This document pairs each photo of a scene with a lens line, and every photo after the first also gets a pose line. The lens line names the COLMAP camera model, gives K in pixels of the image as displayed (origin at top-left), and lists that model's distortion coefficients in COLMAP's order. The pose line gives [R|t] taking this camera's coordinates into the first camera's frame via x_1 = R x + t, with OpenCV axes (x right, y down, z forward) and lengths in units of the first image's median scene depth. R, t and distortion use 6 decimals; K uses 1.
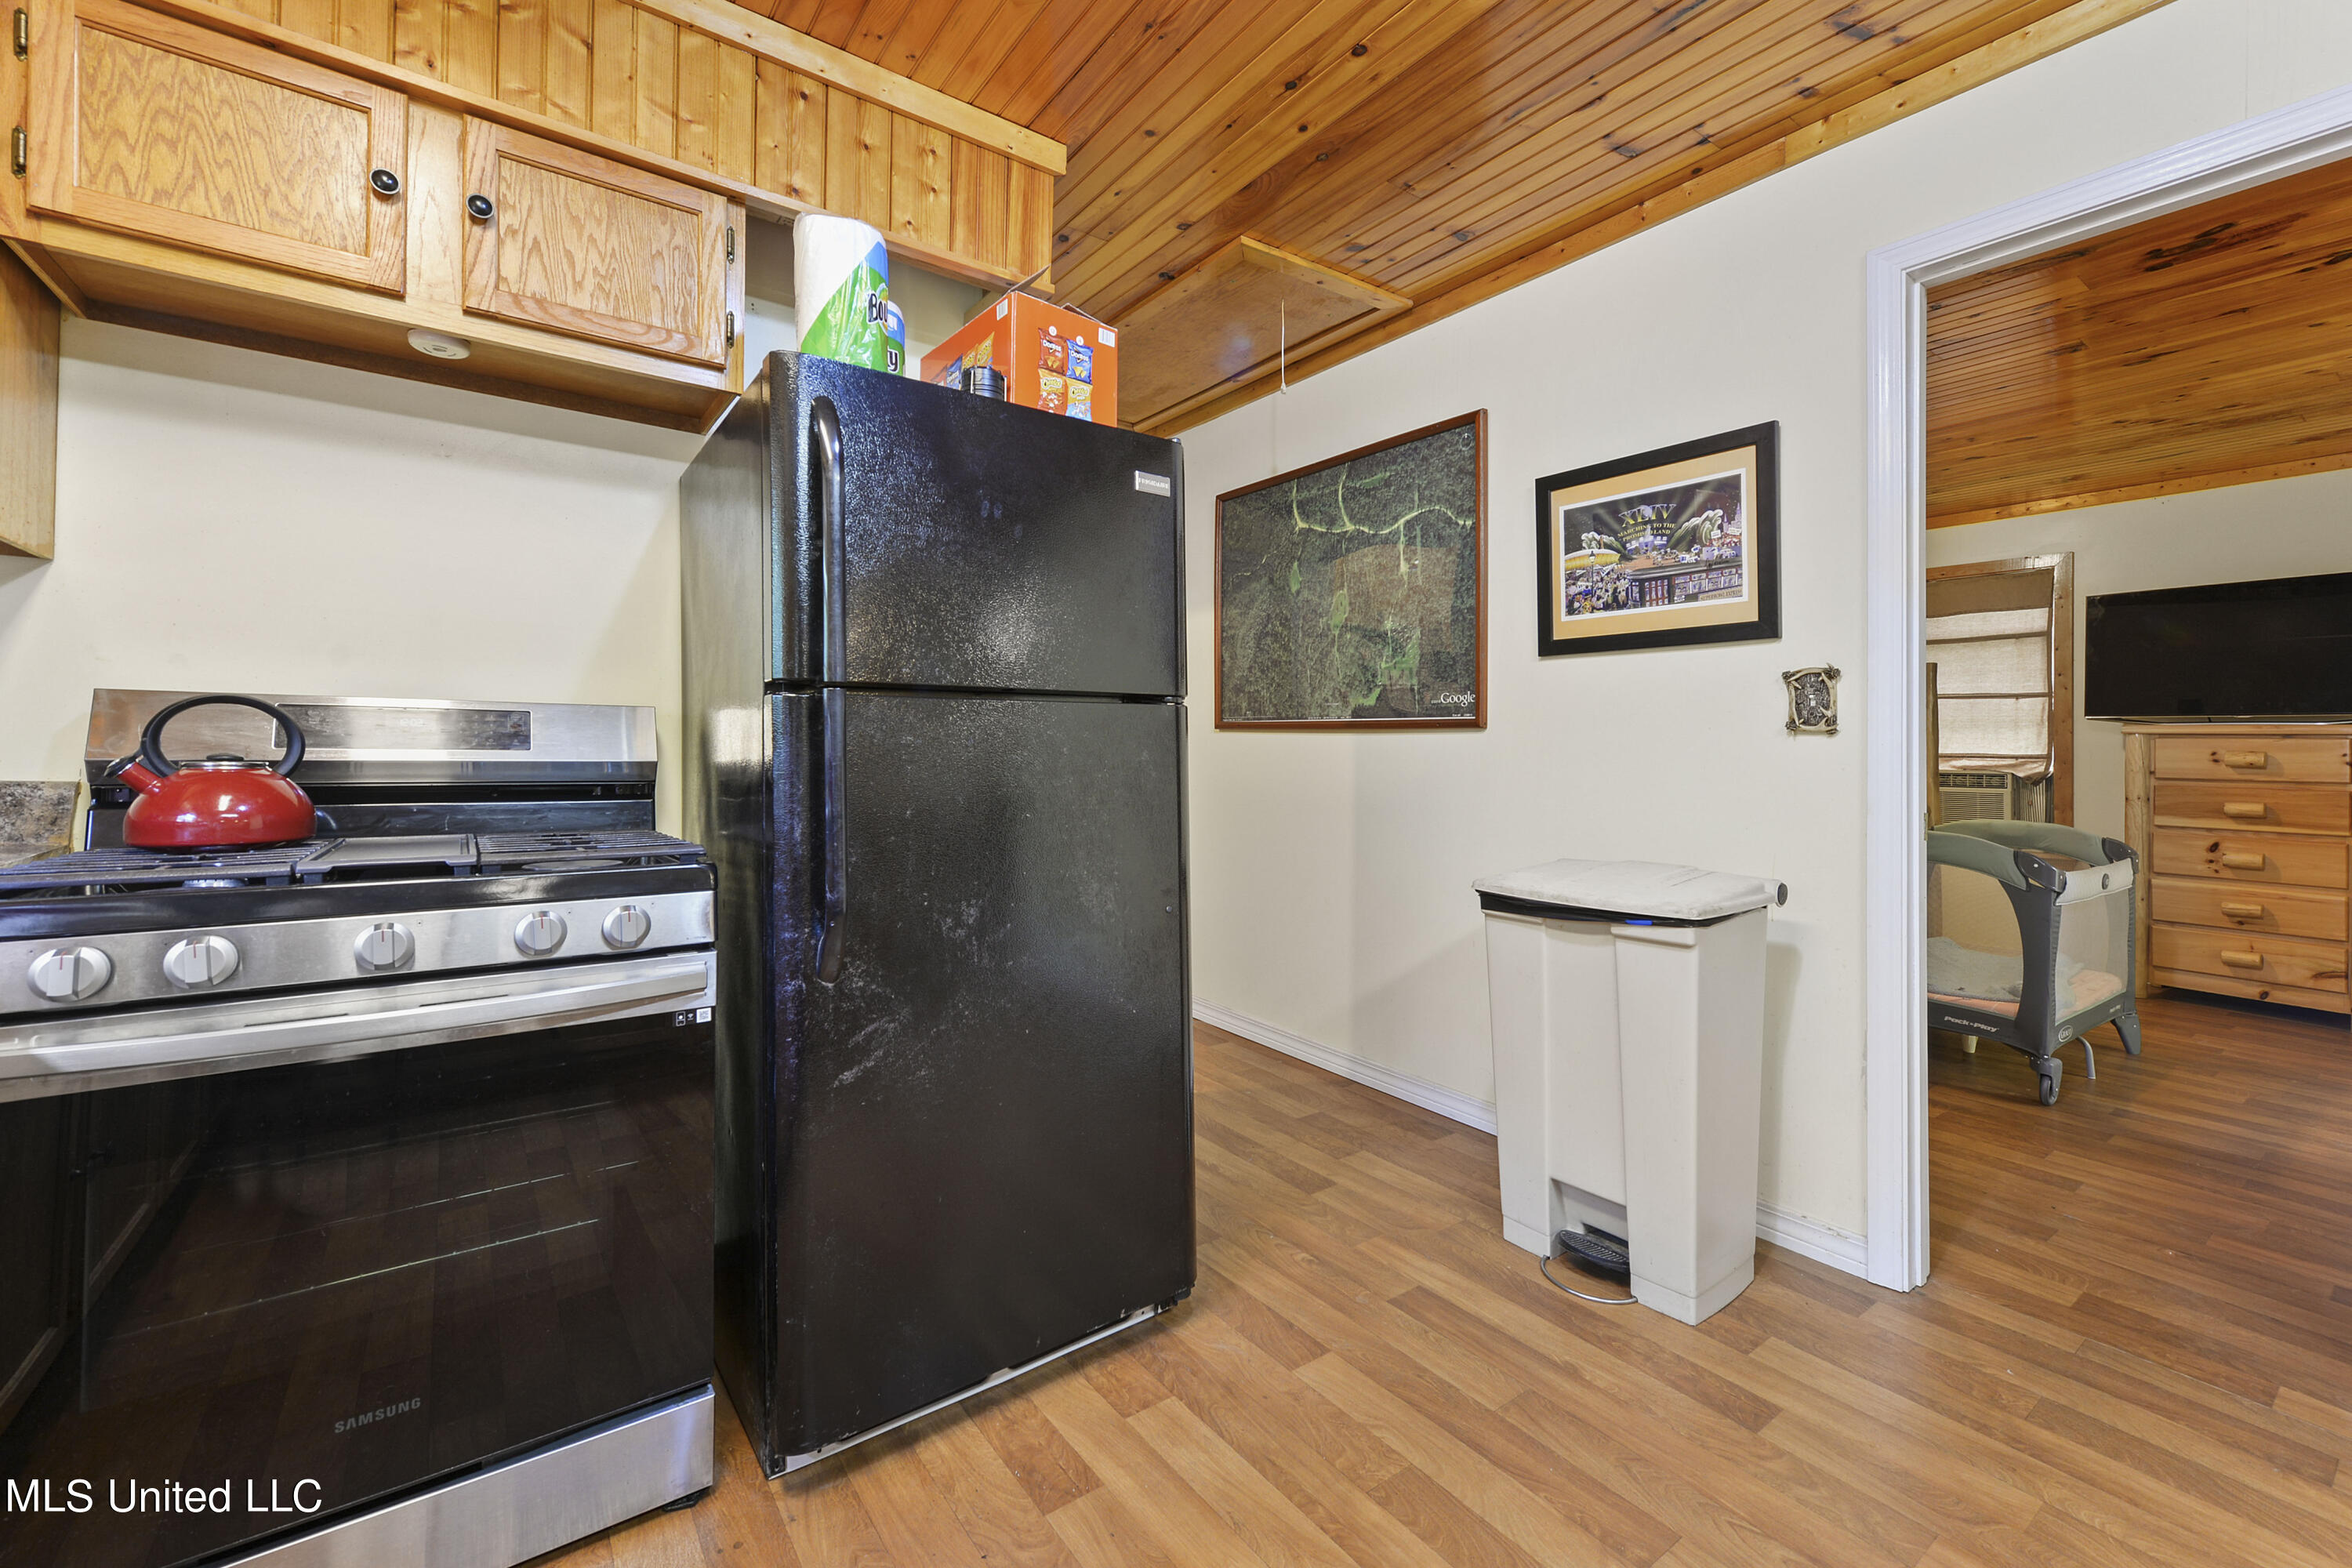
lens RADIAL K [[956.6, 0, 1167.1], [0, 956.6, 745.5], [0, 0, 1]] dist [-0.001564, -0.000344]
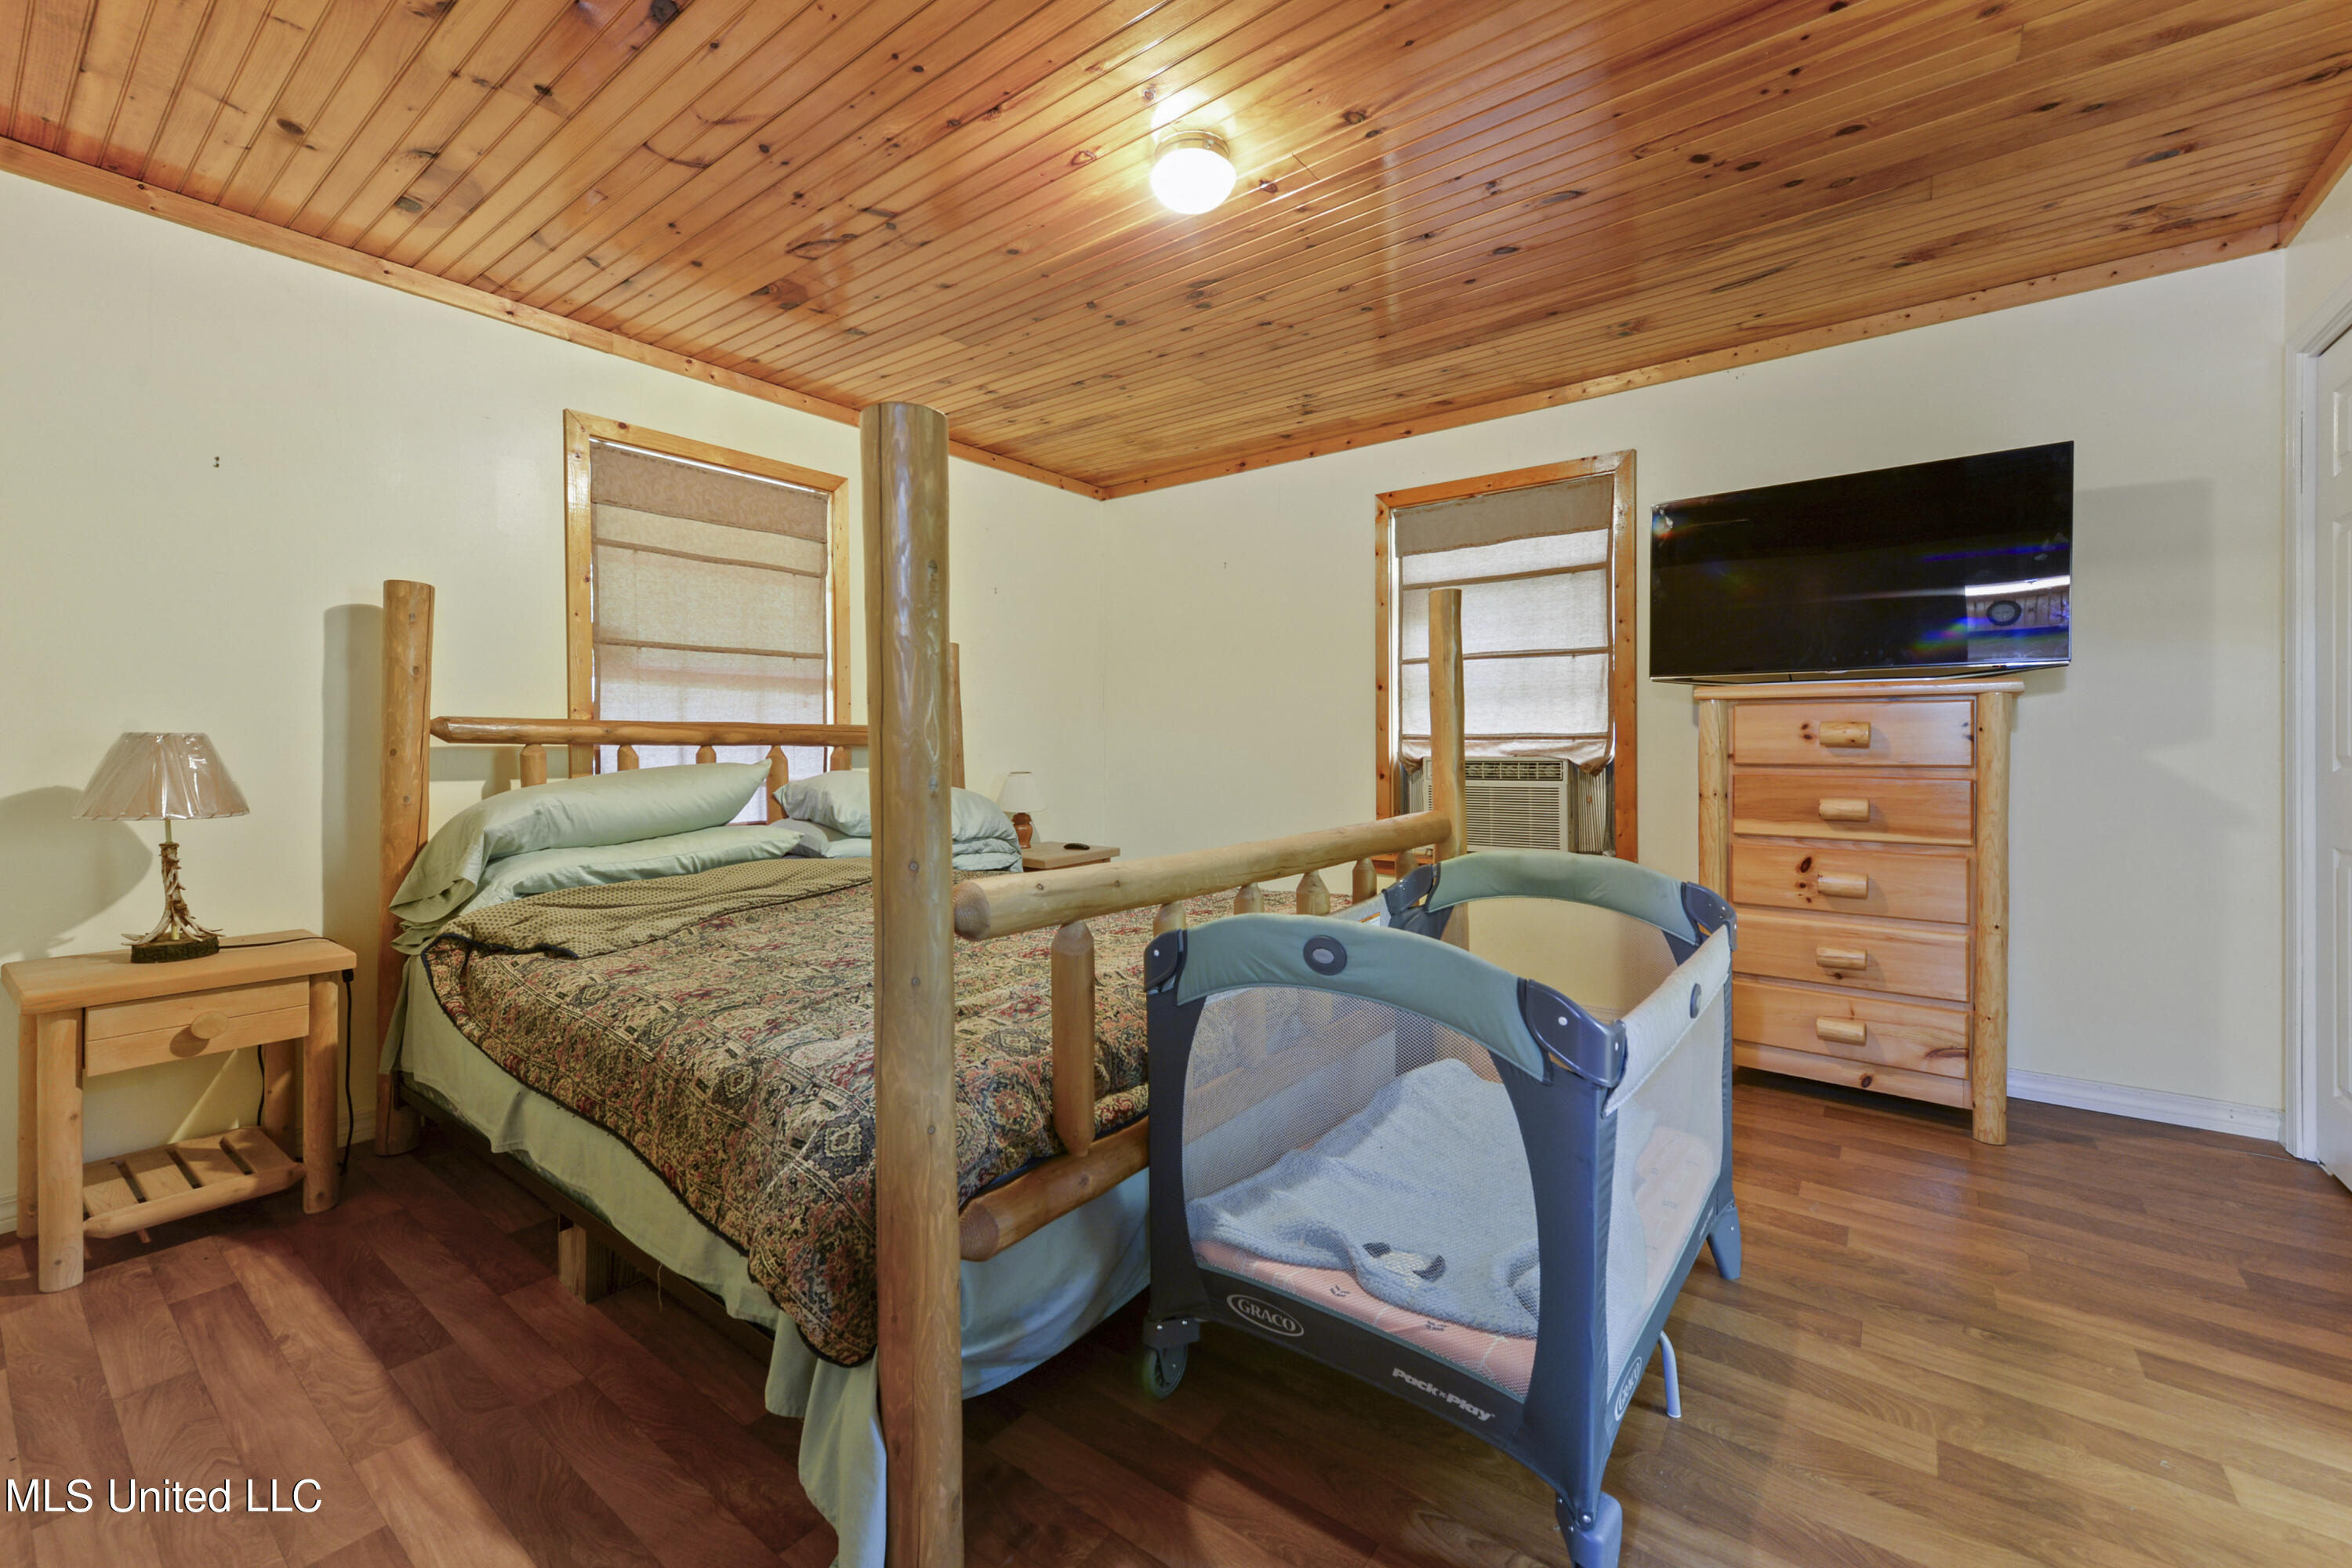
lens RADIAL K [[956.6, 0, 1170.4], [0, 956.6, 762.8], [0, 0, 1]] dist [-0.001564, -0.000344]
pose [[0.952649, -0.023061, 0.303198, 0.444097], [0.015700, 0.999520, 0.026693, 0.008783], [-0.303668, -0.020669, 0.952554, 0.471726]]
